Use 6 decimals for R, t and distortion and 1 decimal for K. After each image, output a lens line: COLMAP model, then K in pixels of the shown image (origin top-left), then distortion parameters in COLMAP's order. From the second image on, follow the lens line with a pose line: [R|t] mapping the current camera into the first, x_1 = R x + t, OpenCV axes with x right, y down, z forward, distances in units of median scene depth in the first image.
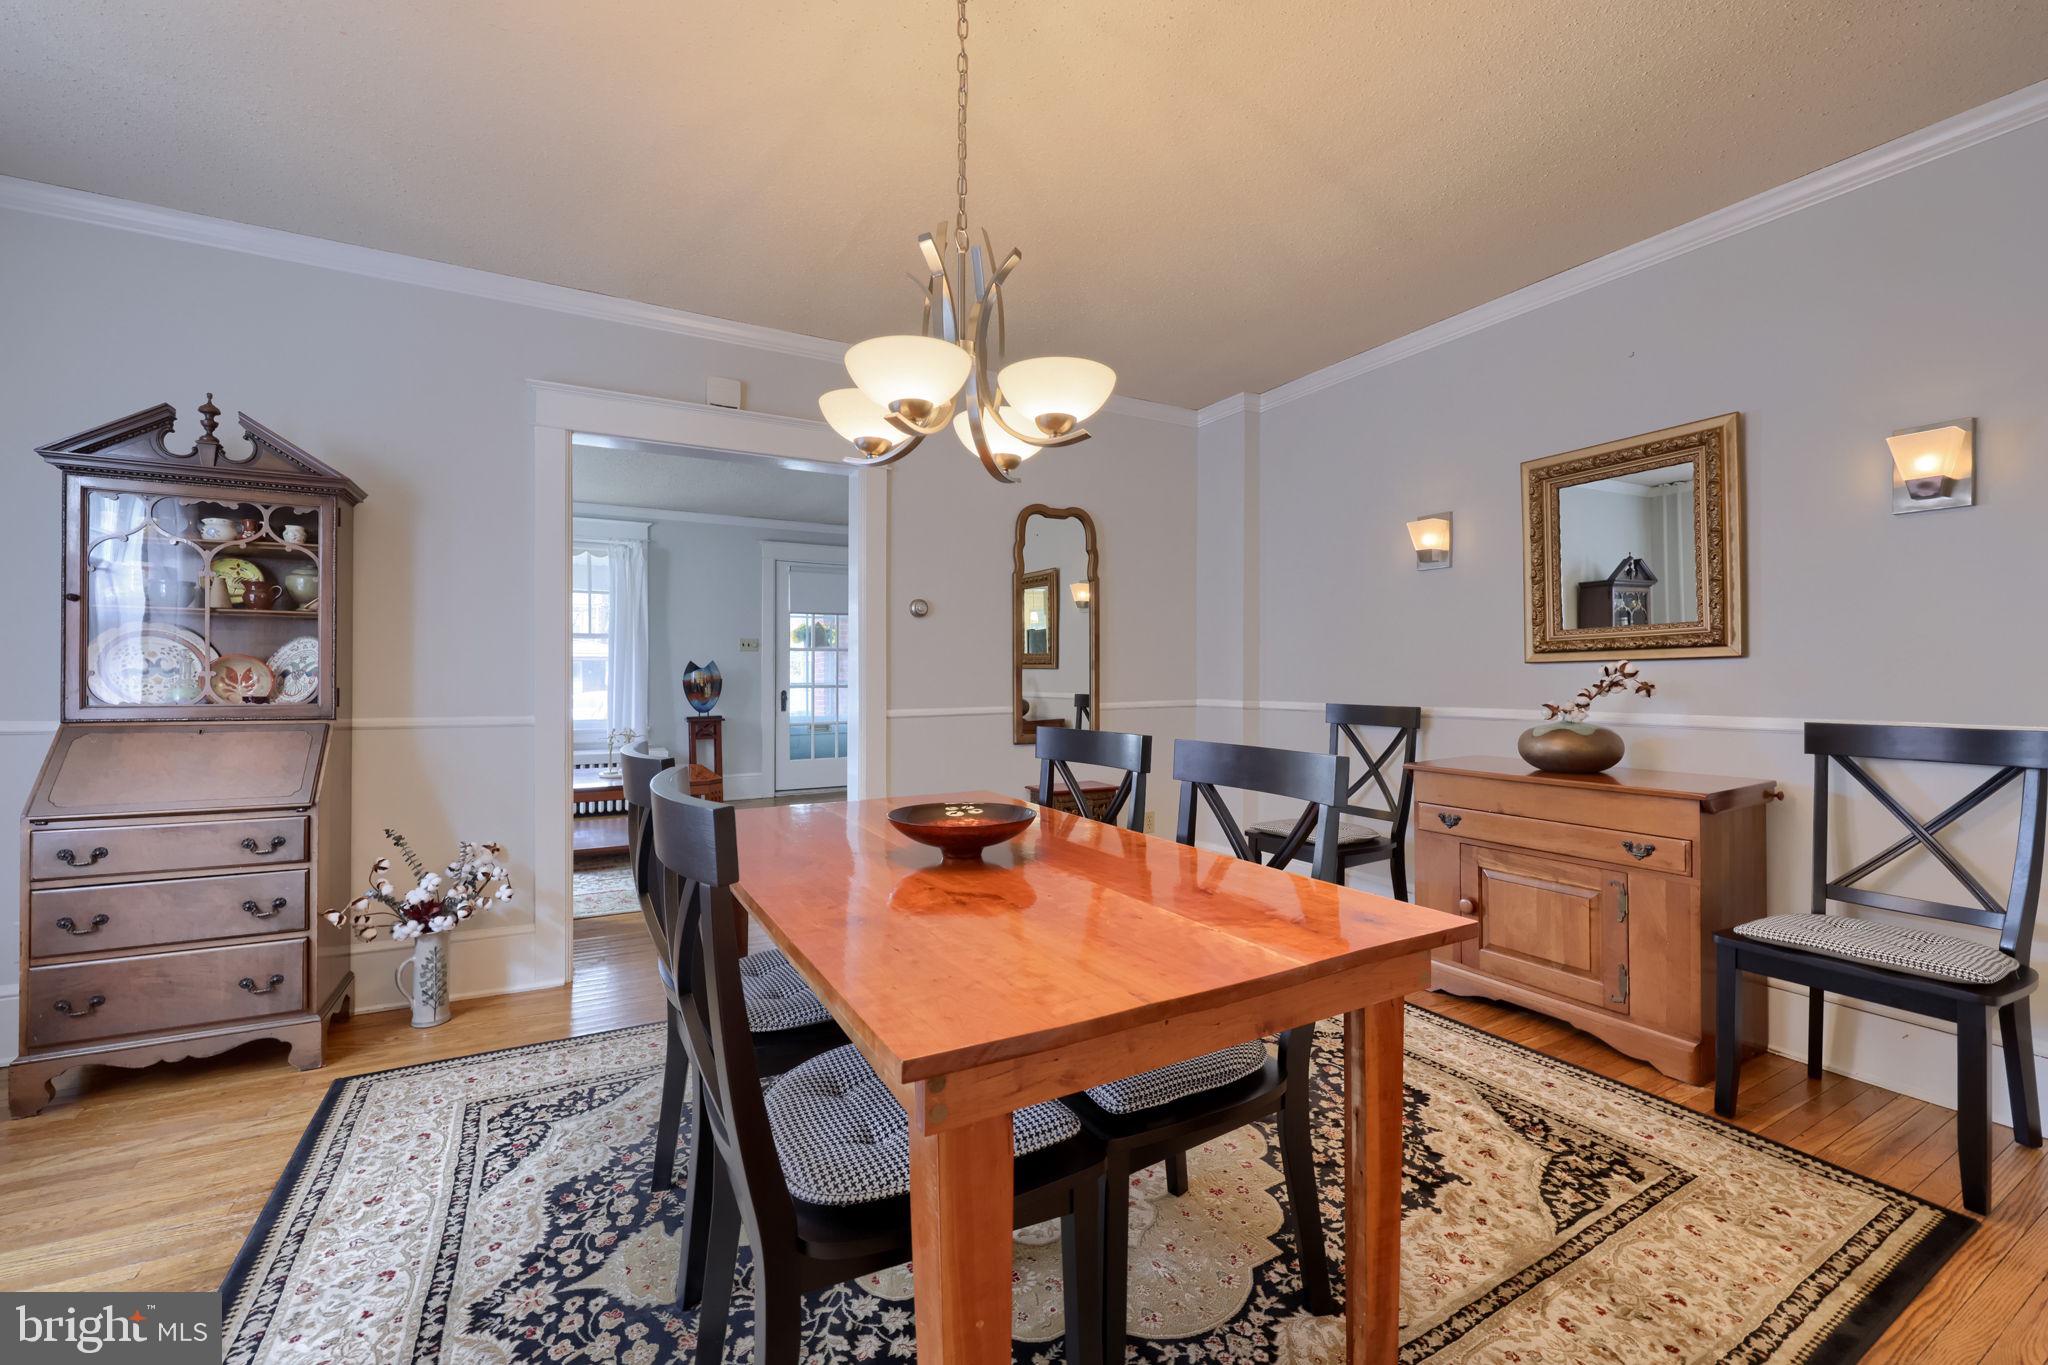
lens RADIAL K [[823.3, 0, 1029.8], [0, 823.3, 672.3], [0, 0, 1]] dist [0.000560, 0.000309]
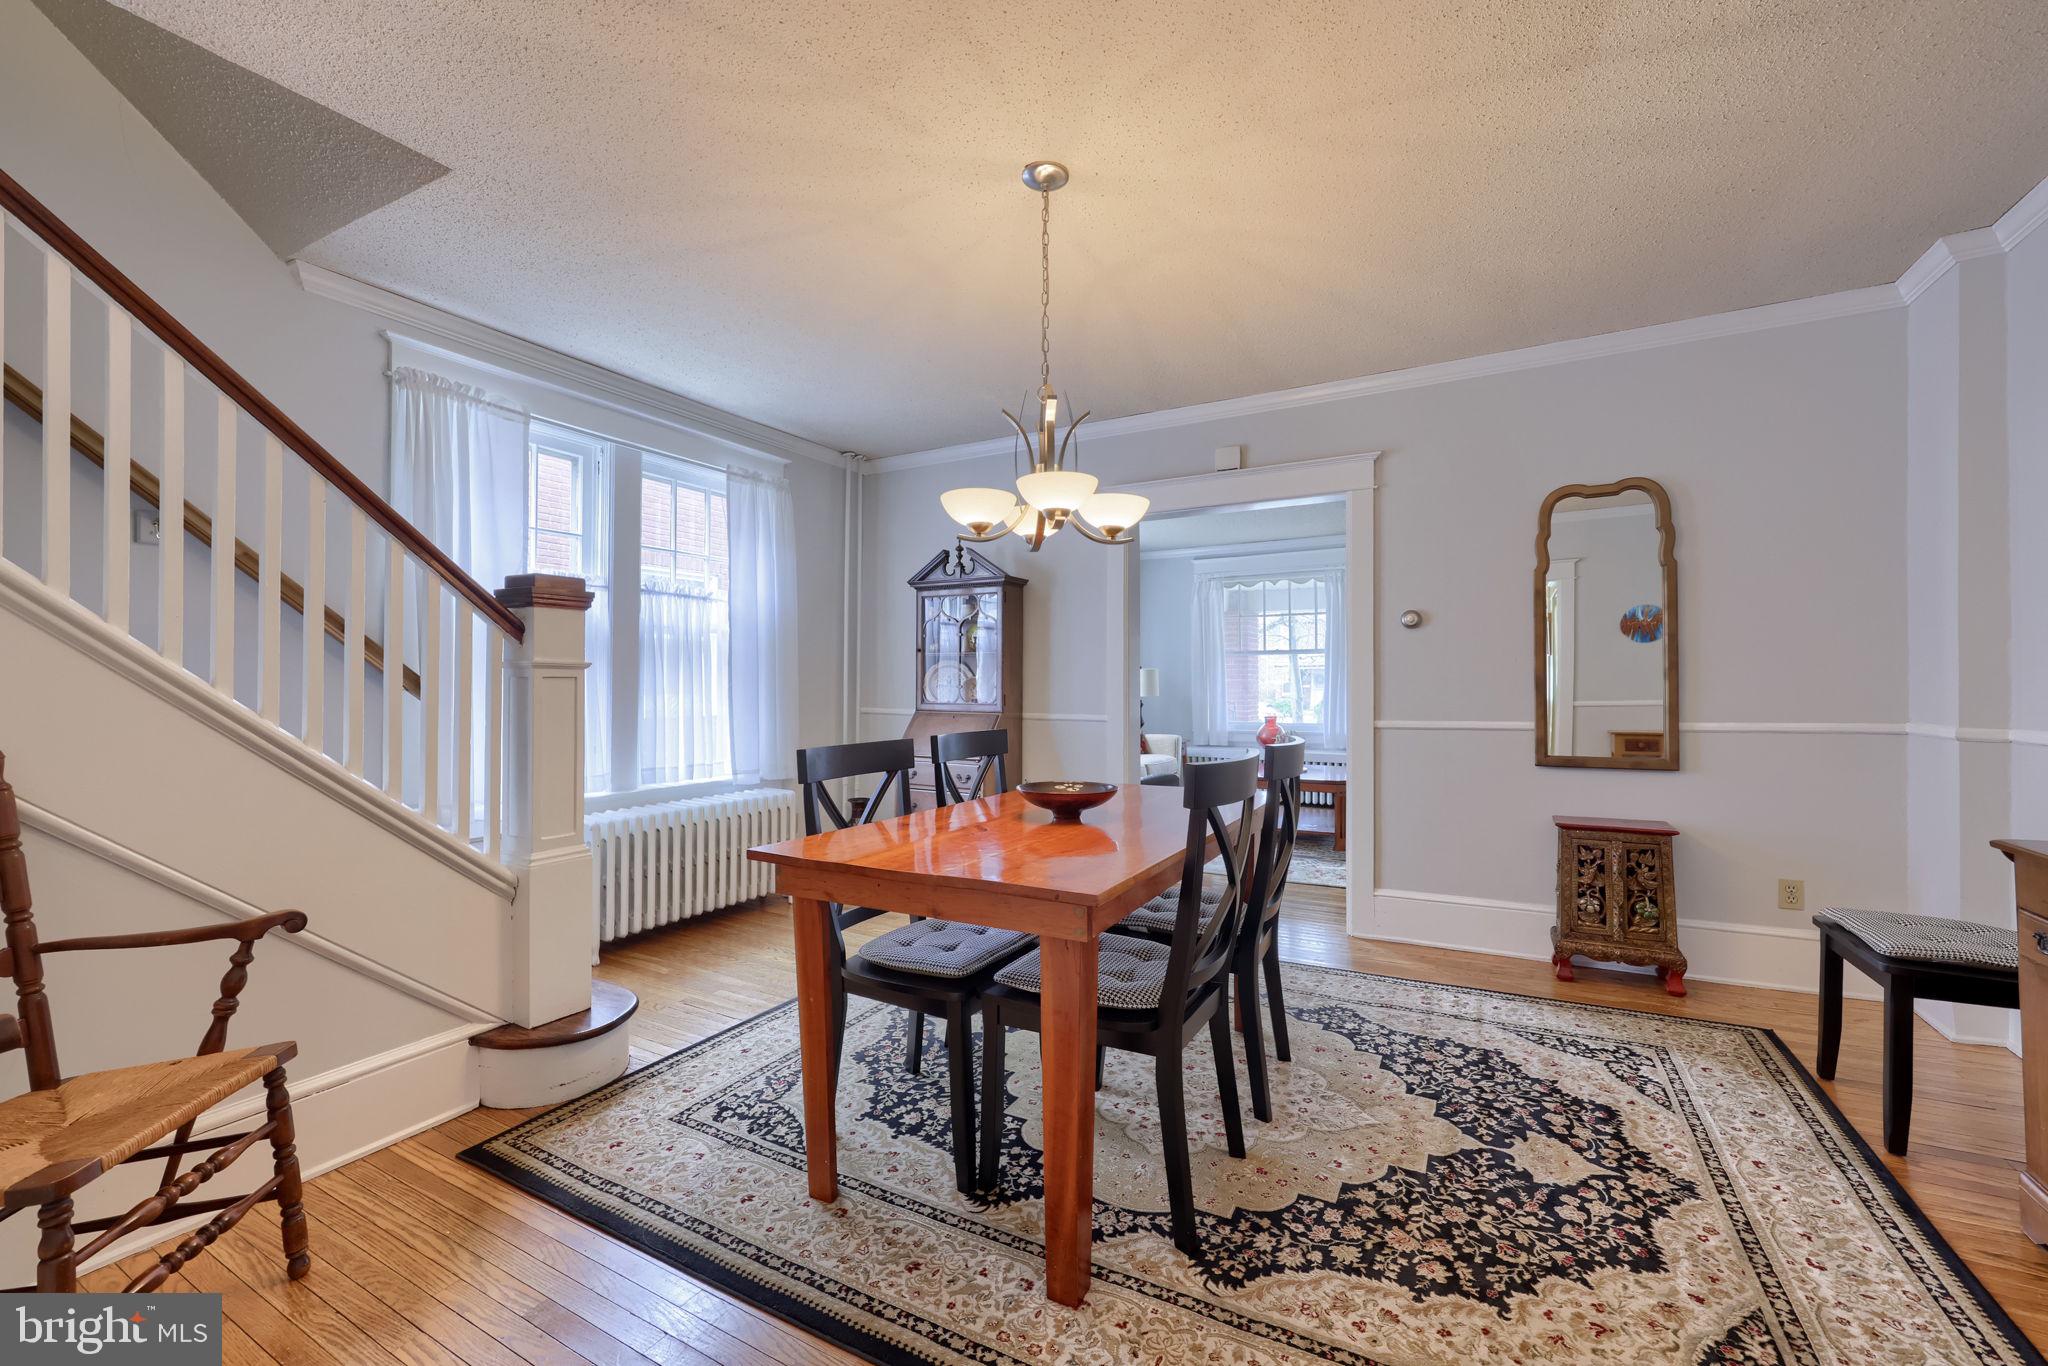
lens RADIAL K [[839.0, 0, 1043.0], [0, 839.0, 669.4], [0, 0, 1]] dist [0.002587, 0.000098]
pose [[0.532312, -0.016674, -0.846384, 0.988235], [0.005711, 0.999854, -0.016106, -0.007675], [0.846529, 0.003739, 0.532329, 0.167955]]
